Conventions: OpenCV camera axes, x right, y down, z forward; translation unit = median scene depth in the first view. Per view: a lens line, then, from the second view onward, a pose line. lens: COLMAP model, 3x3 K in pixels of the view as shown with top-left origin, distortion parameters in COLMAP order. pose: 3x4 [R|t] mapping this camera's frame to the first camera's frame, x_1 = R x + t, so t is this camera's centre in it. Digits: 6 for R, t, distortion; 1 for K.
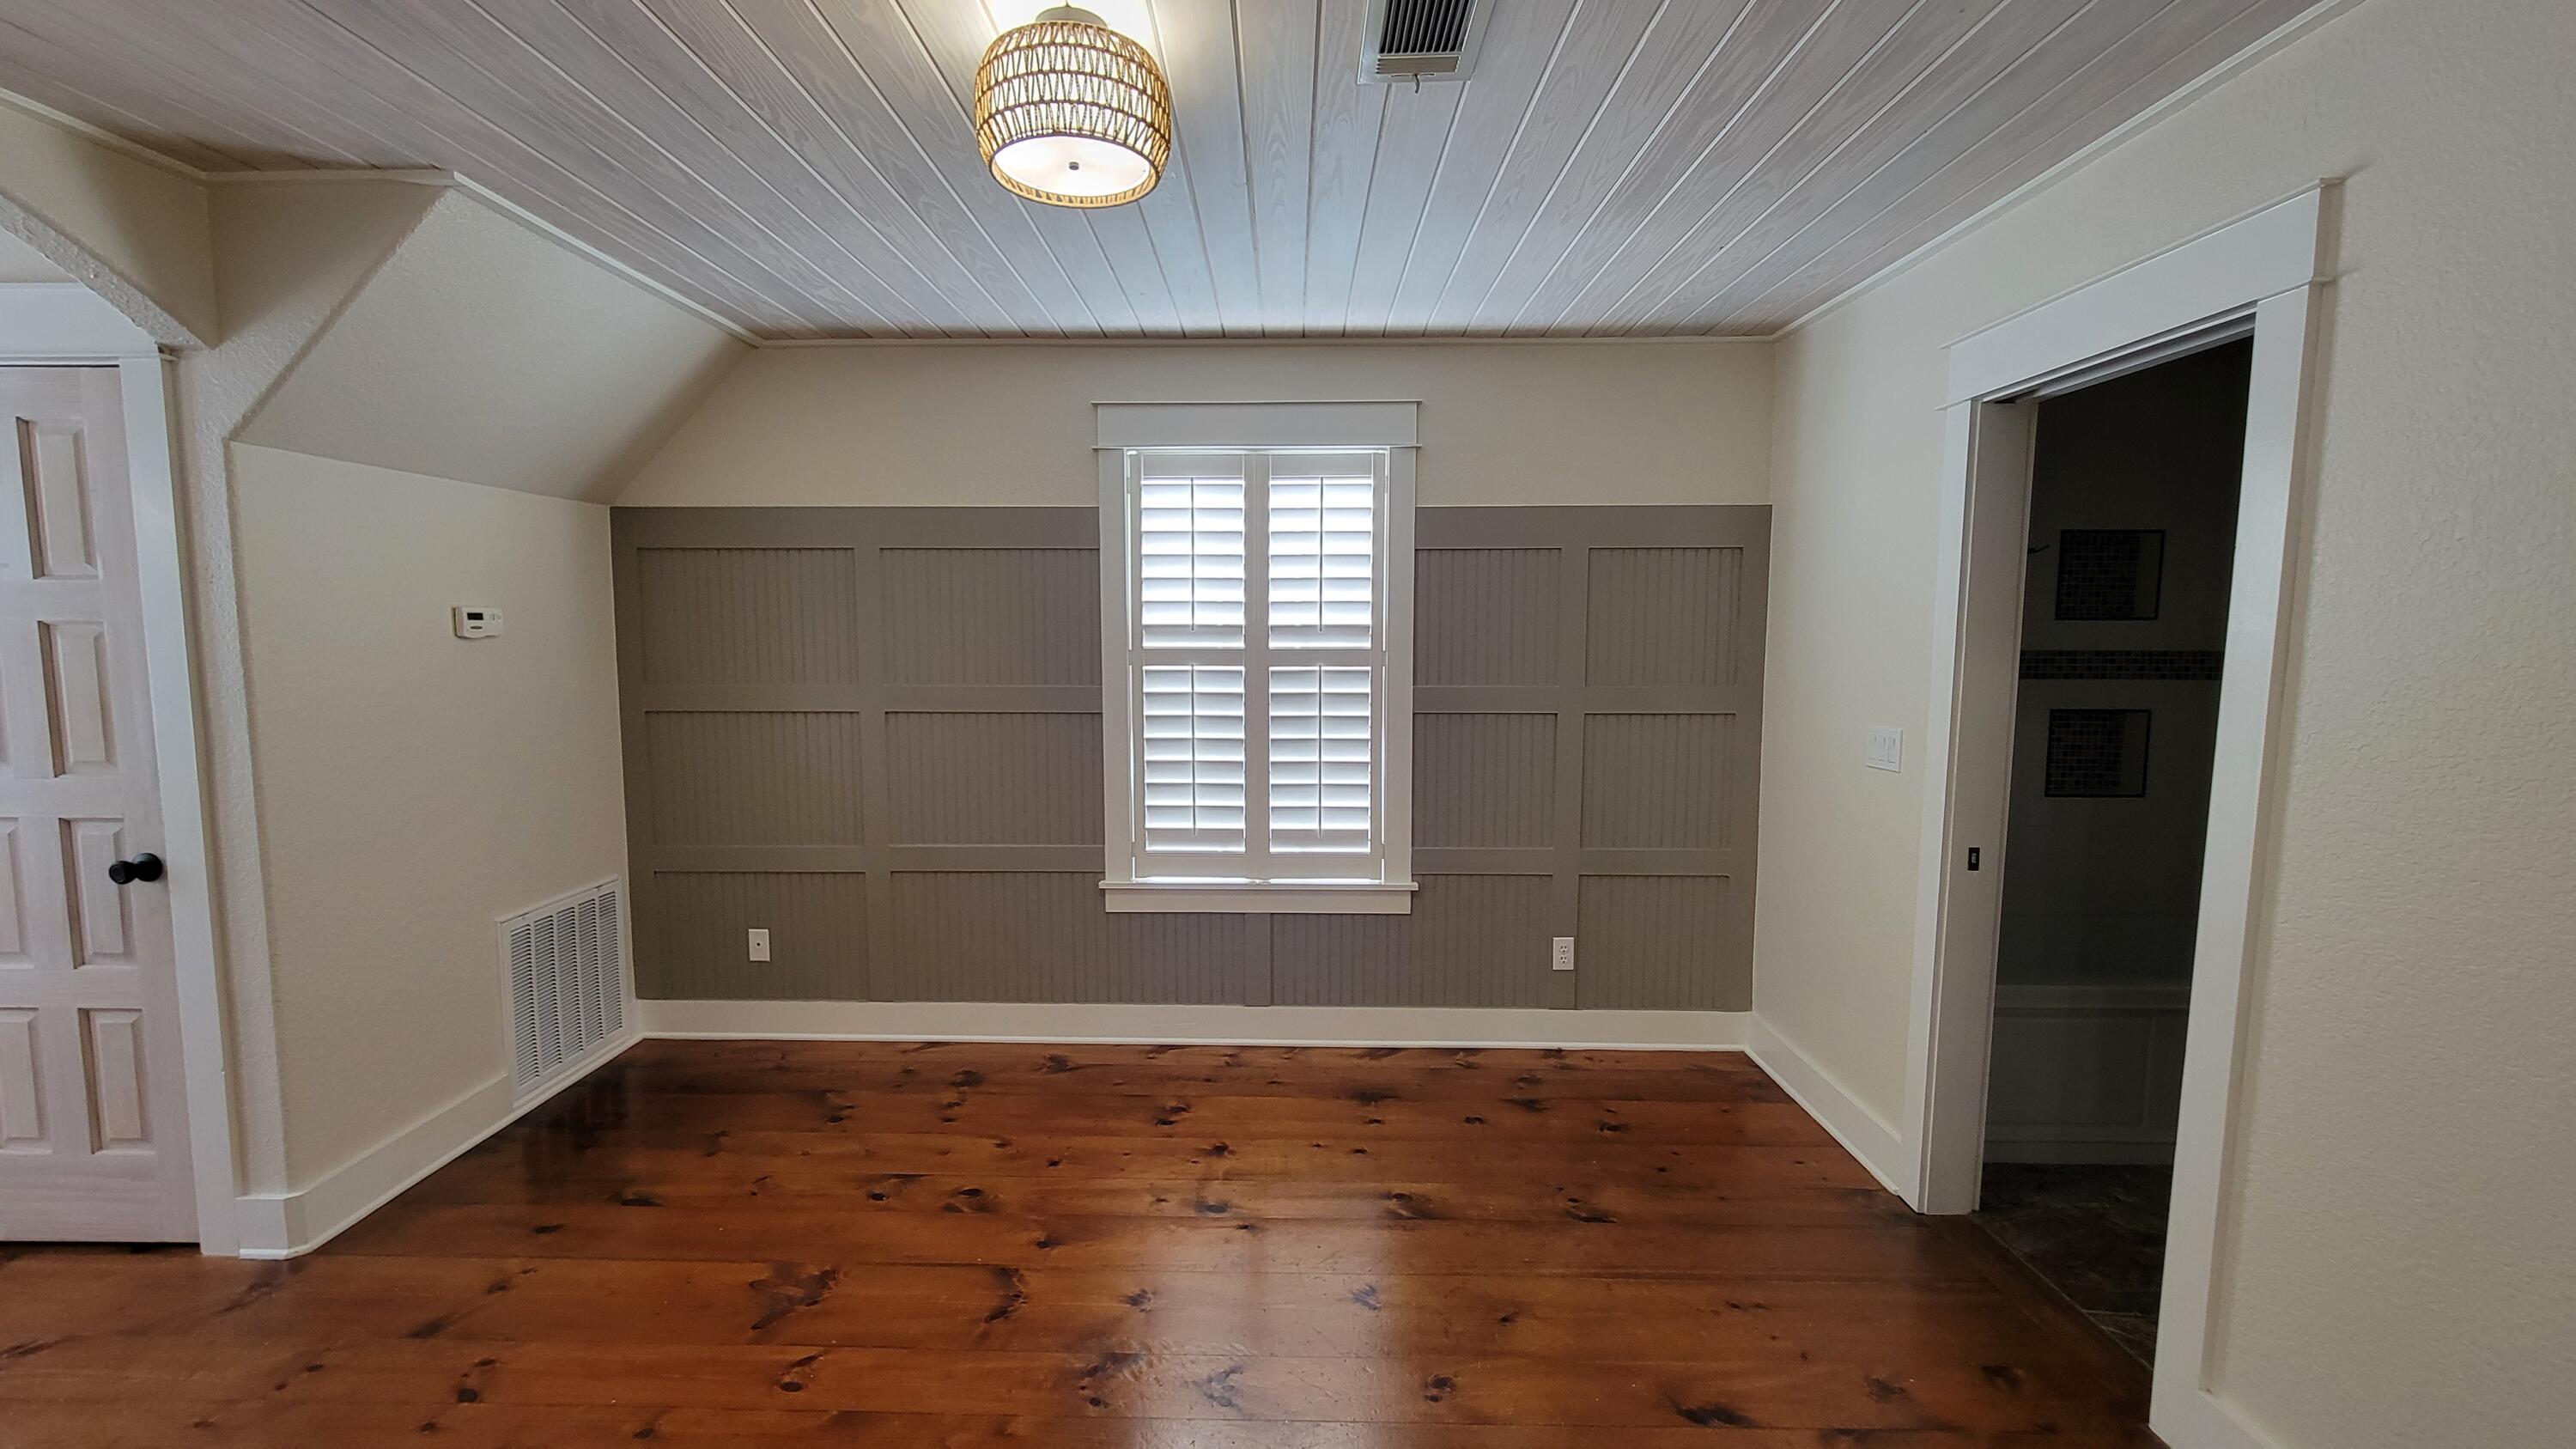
lens RADIAL K [[1067.1, 0, 1288.0], [0, 1067.1, 724.5], [0, 0, 1]] dist [0.034395, 0.000144]
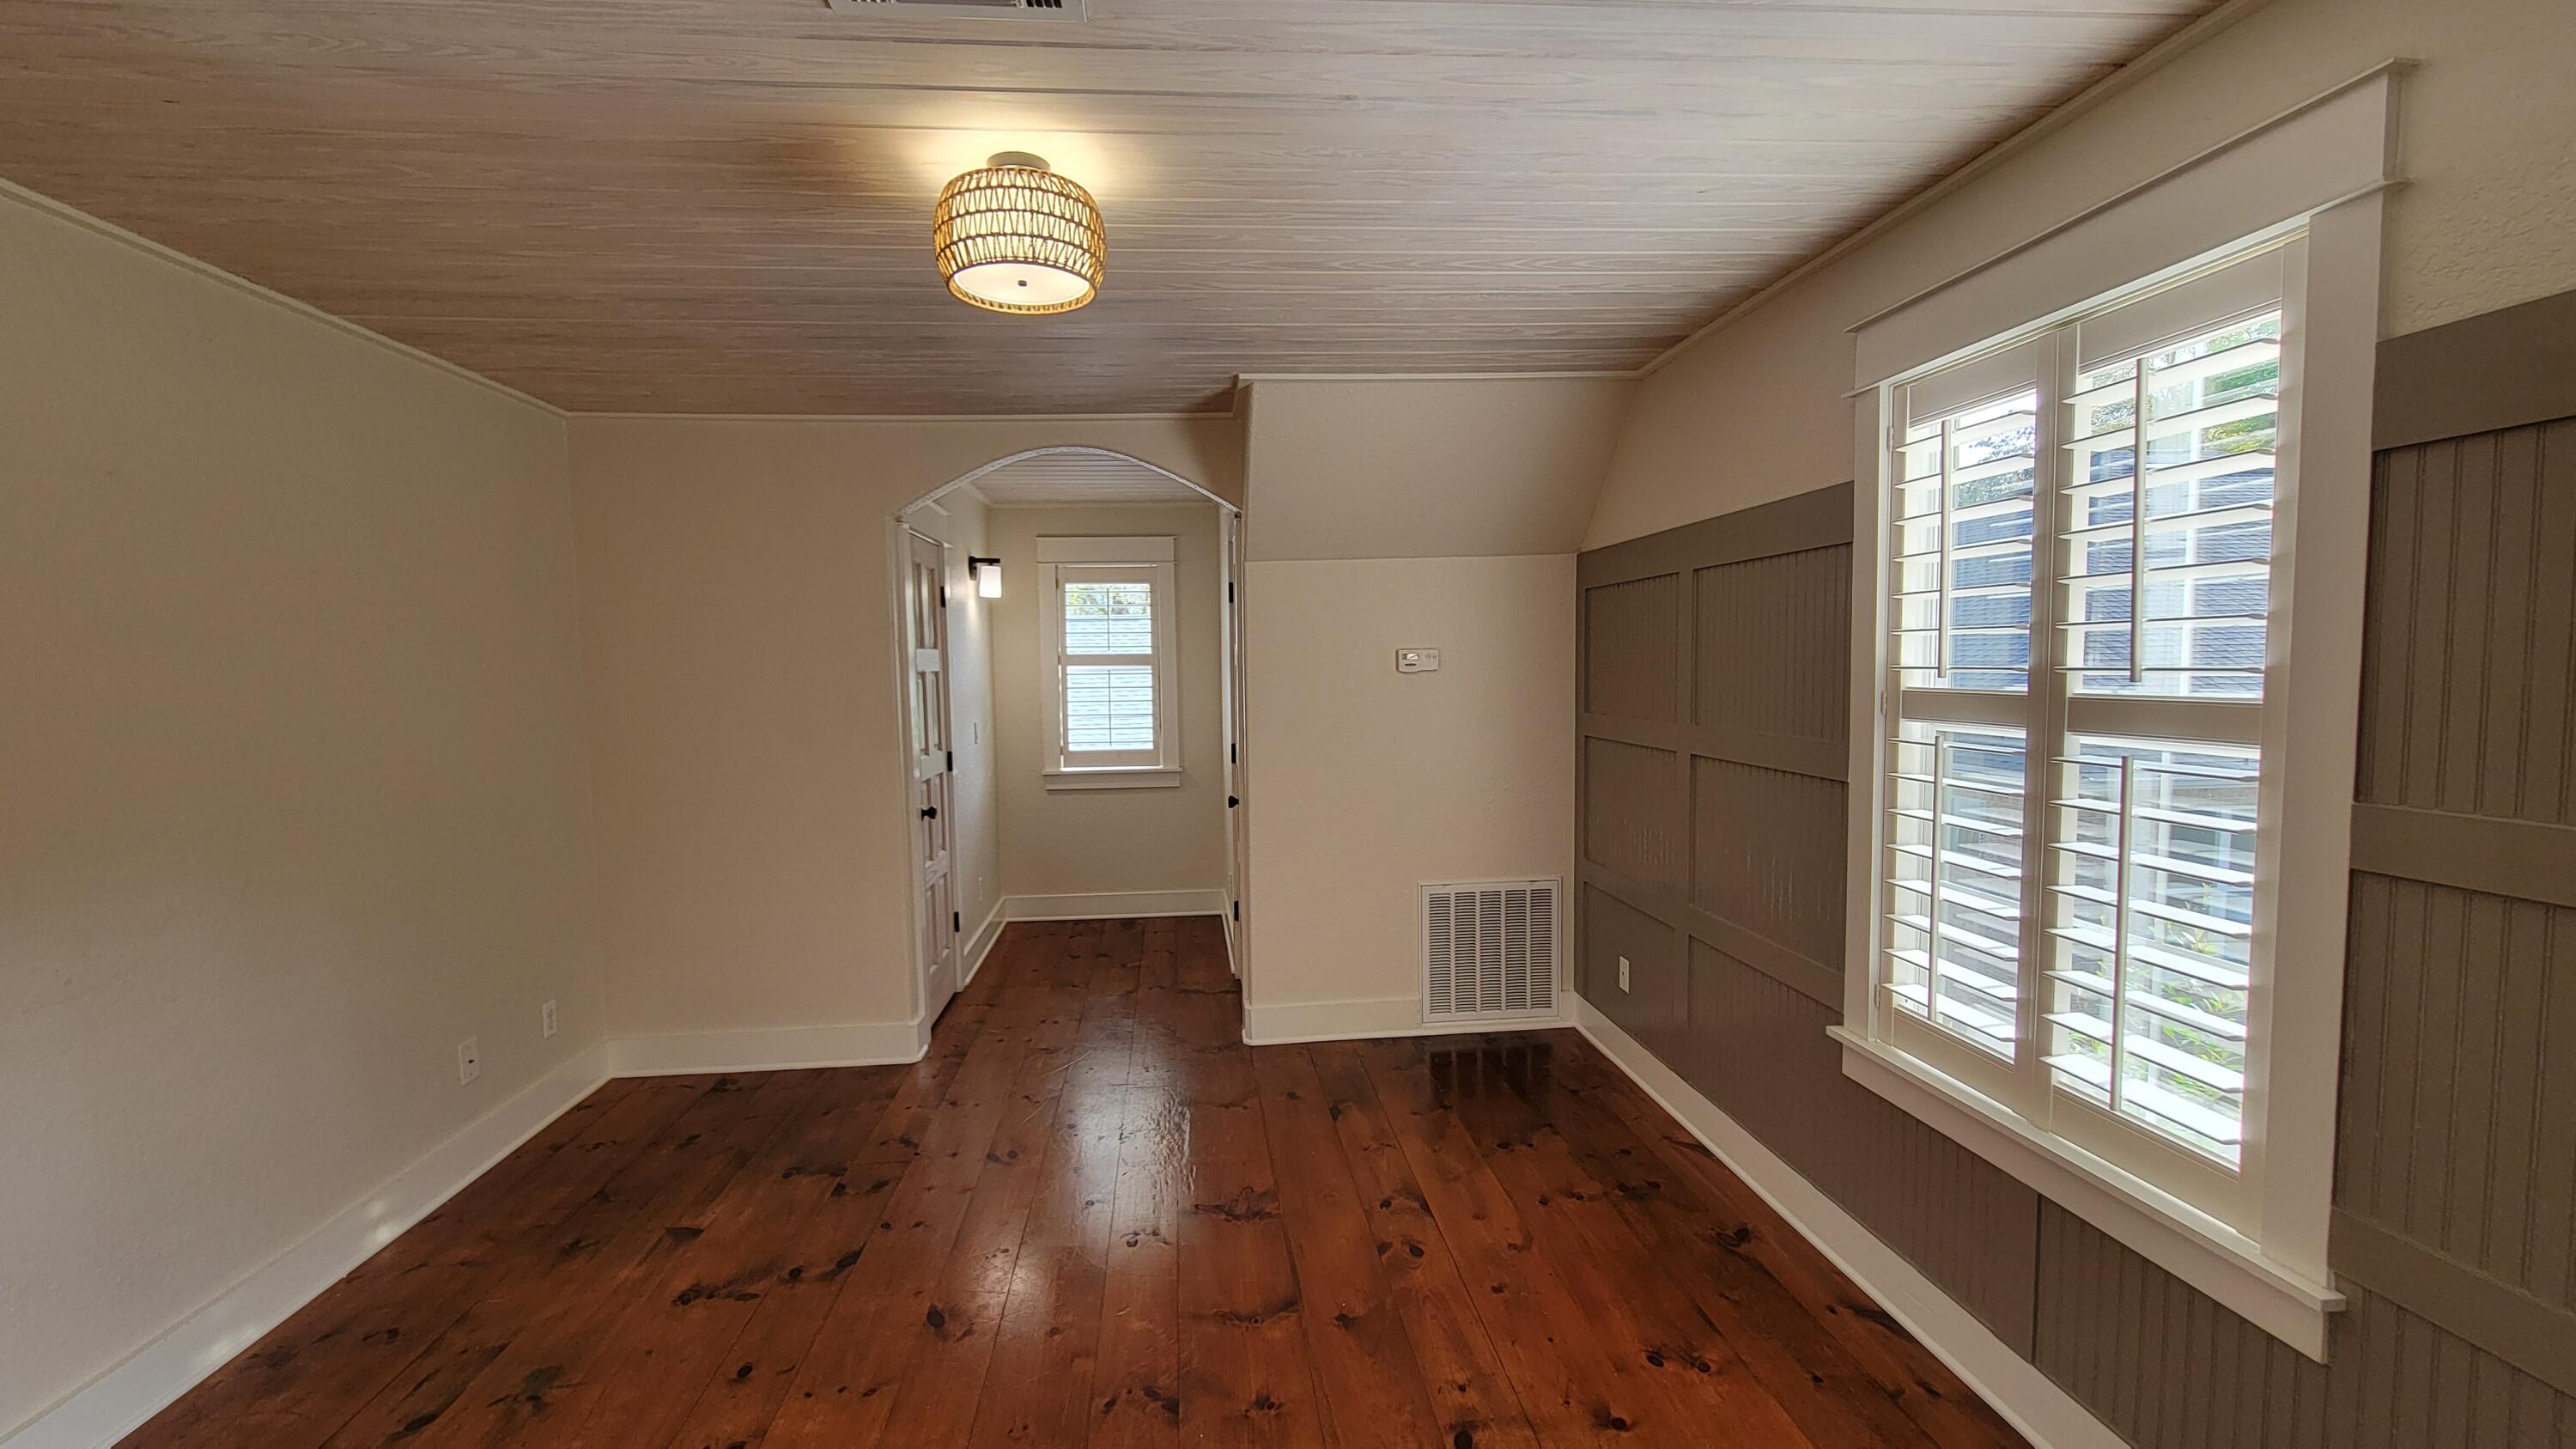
lens RADIAL K [[1060.9, 0, 1260.2], [0, 1060.9, 734.3], [0, 0, 1]] dist [0.002402, 0.000094]
pose [[0.101988, 0.062721, -0.992806, 0.468916], [-0.070969, 0.995926, 0.055628, -0.053804], [0.992251, 0.064786, 0.106024, 0.566415]]
